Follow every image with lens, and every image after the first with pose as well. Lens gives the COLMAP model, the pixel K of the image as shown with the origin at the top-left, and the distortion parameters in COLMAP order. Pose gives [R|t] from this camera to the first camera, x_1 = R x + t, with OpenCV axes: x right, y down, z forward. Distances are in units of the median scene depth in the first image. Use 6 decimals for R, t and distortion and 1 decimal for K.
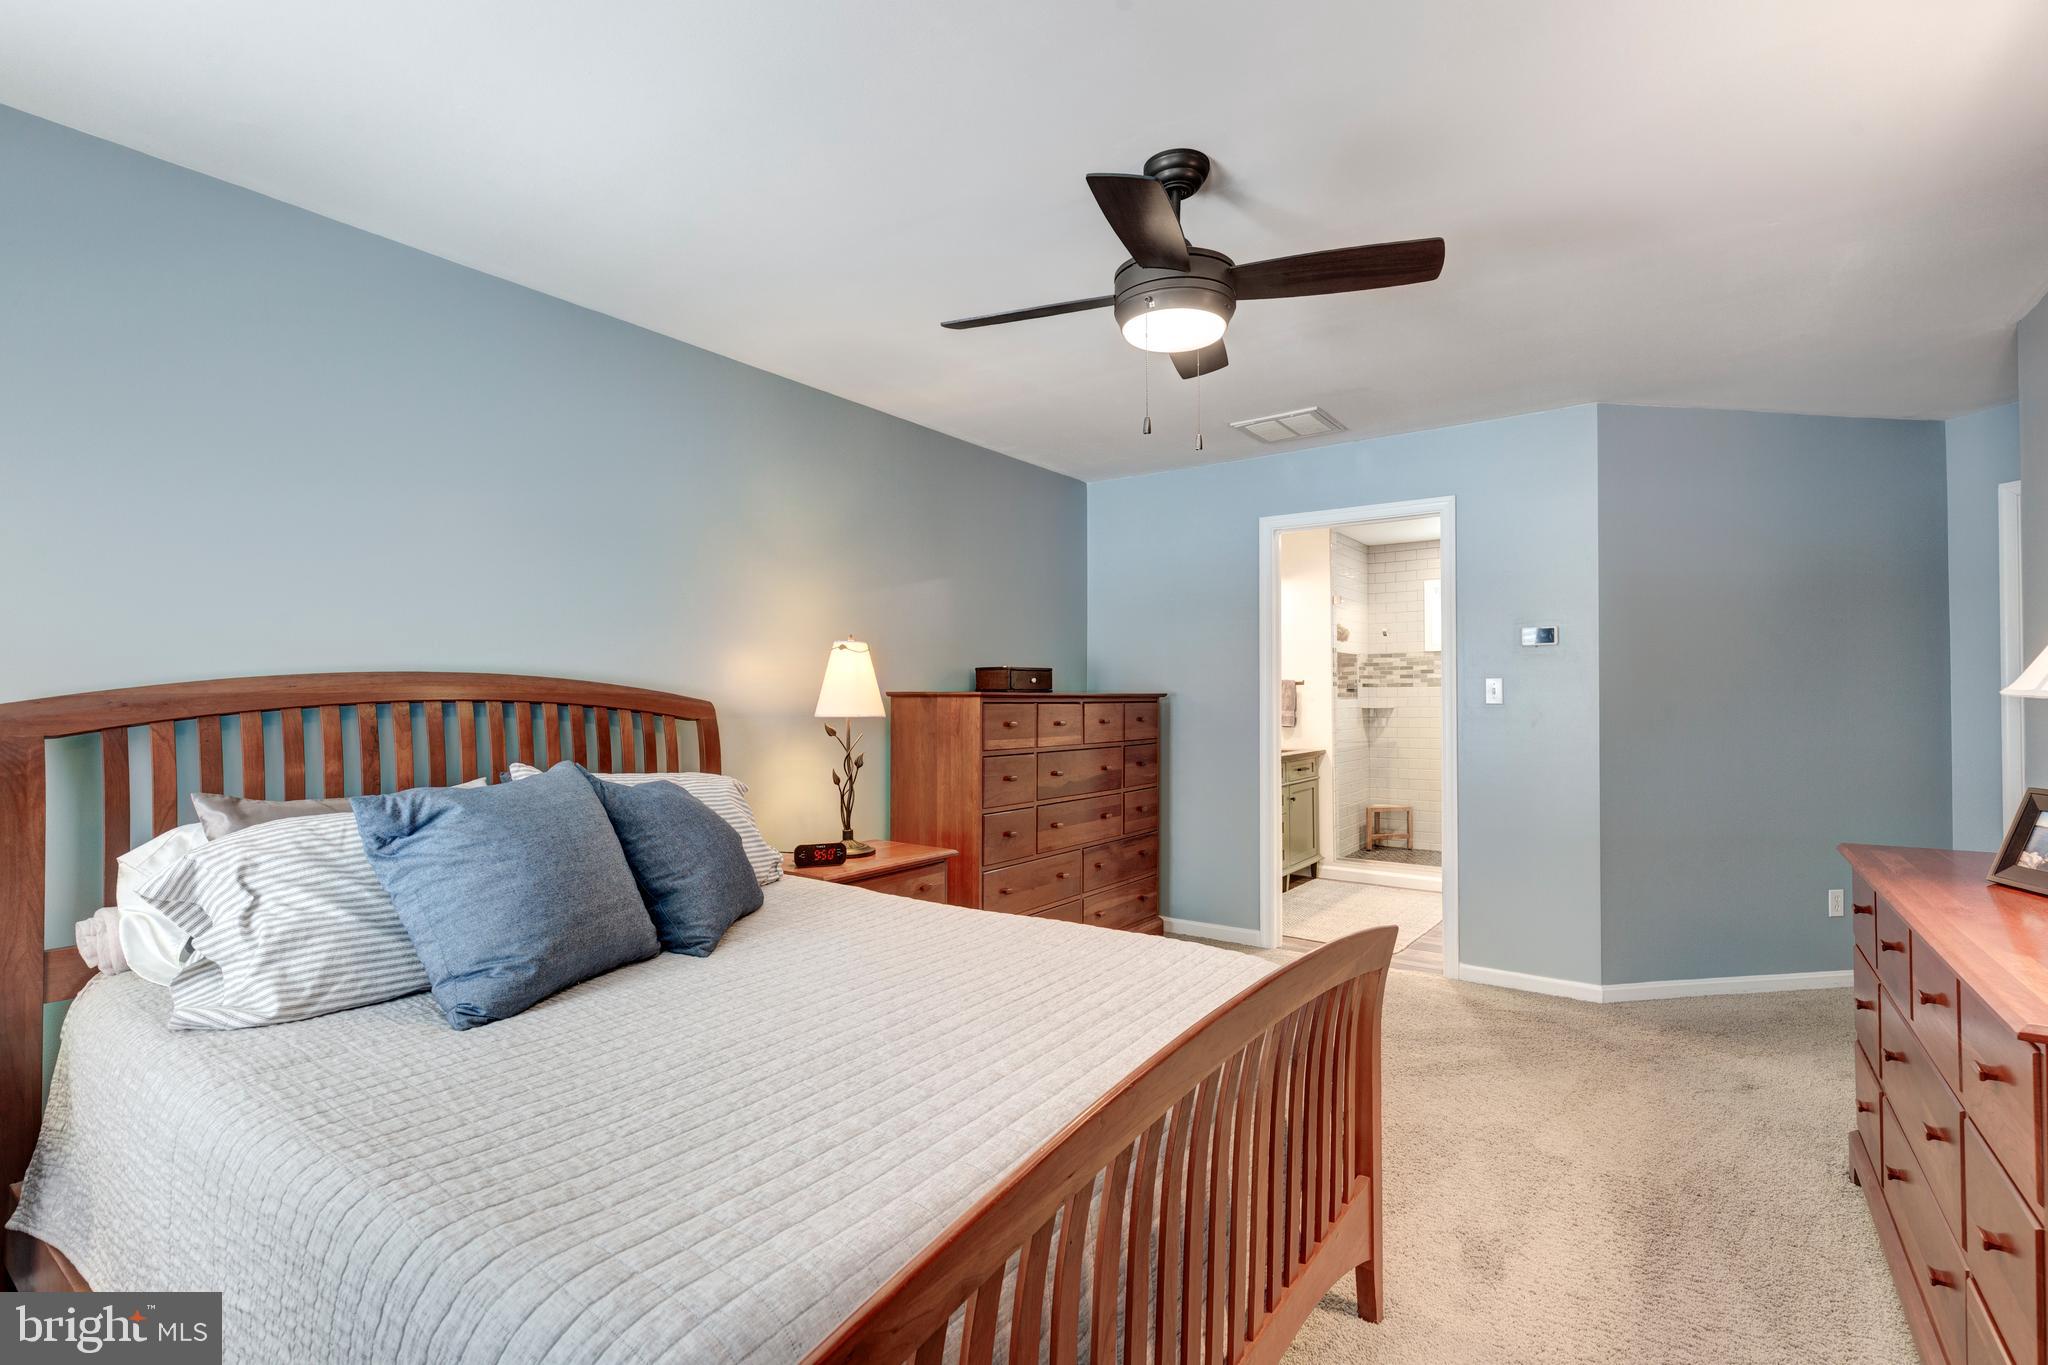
lens RADIAL K [[936.6, 0, 1010.1], [0, 936.6, 693.2], [0, 0, 1]] dist [0.000984, 0.000380]
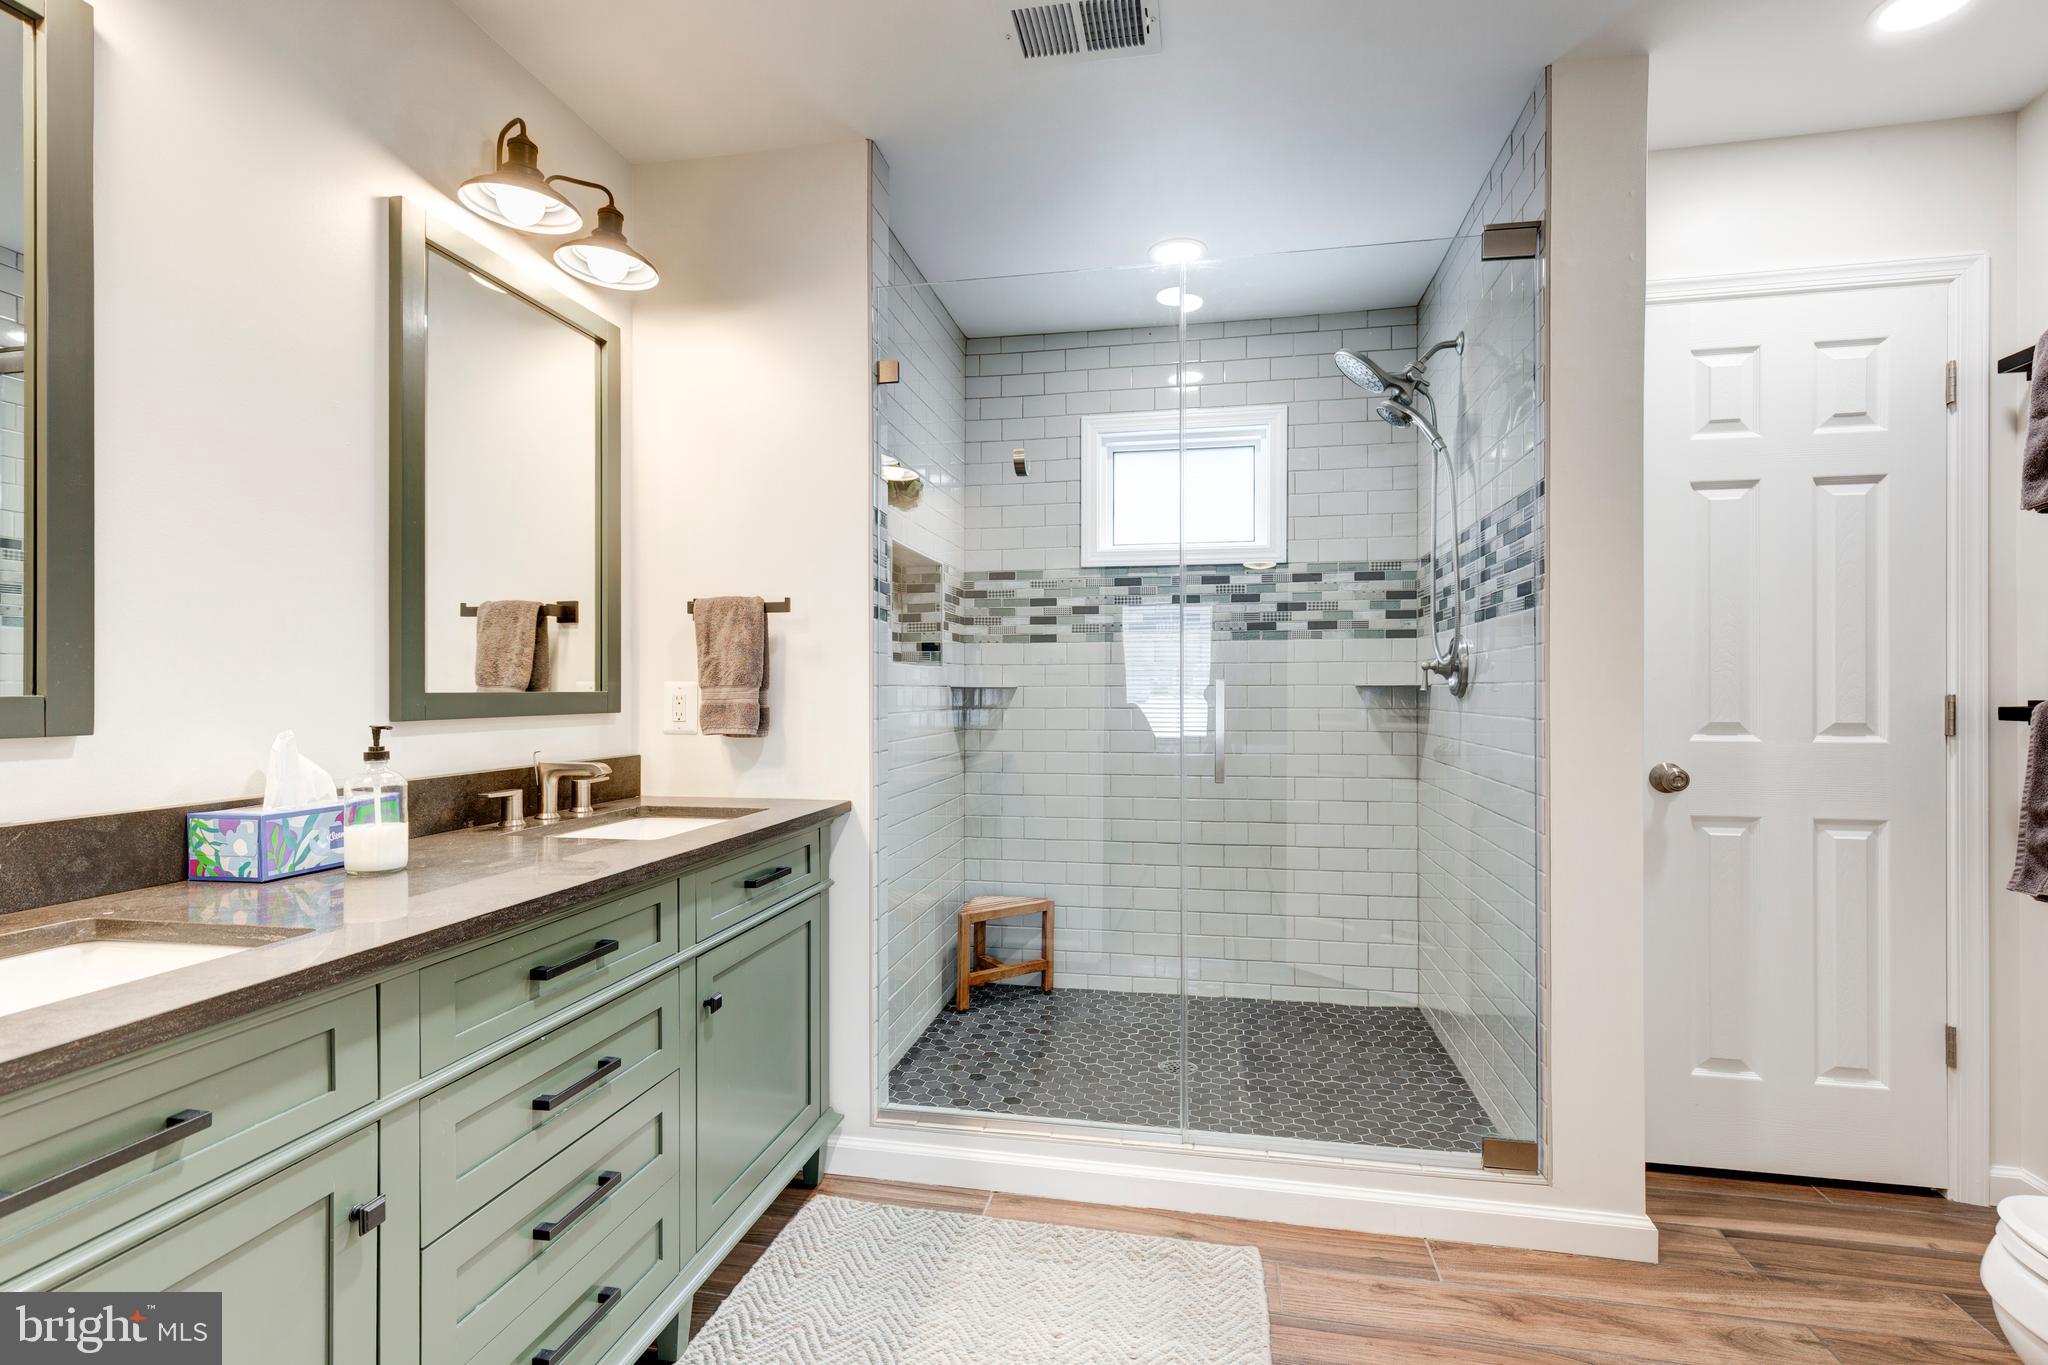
lens RADIAL K [[936.6, 0, 1038.4], [0, 936.6, 680.9], [0, 0, 1]] dist [0.000984, 0.000380]
pose [[0.900836, 0.012247, 0.433987, 0.224538], [-0.008665, 0.999910, -0.010230, 0.016478], [-0.434073, 0.005455, 0.900861, 0.593229]]
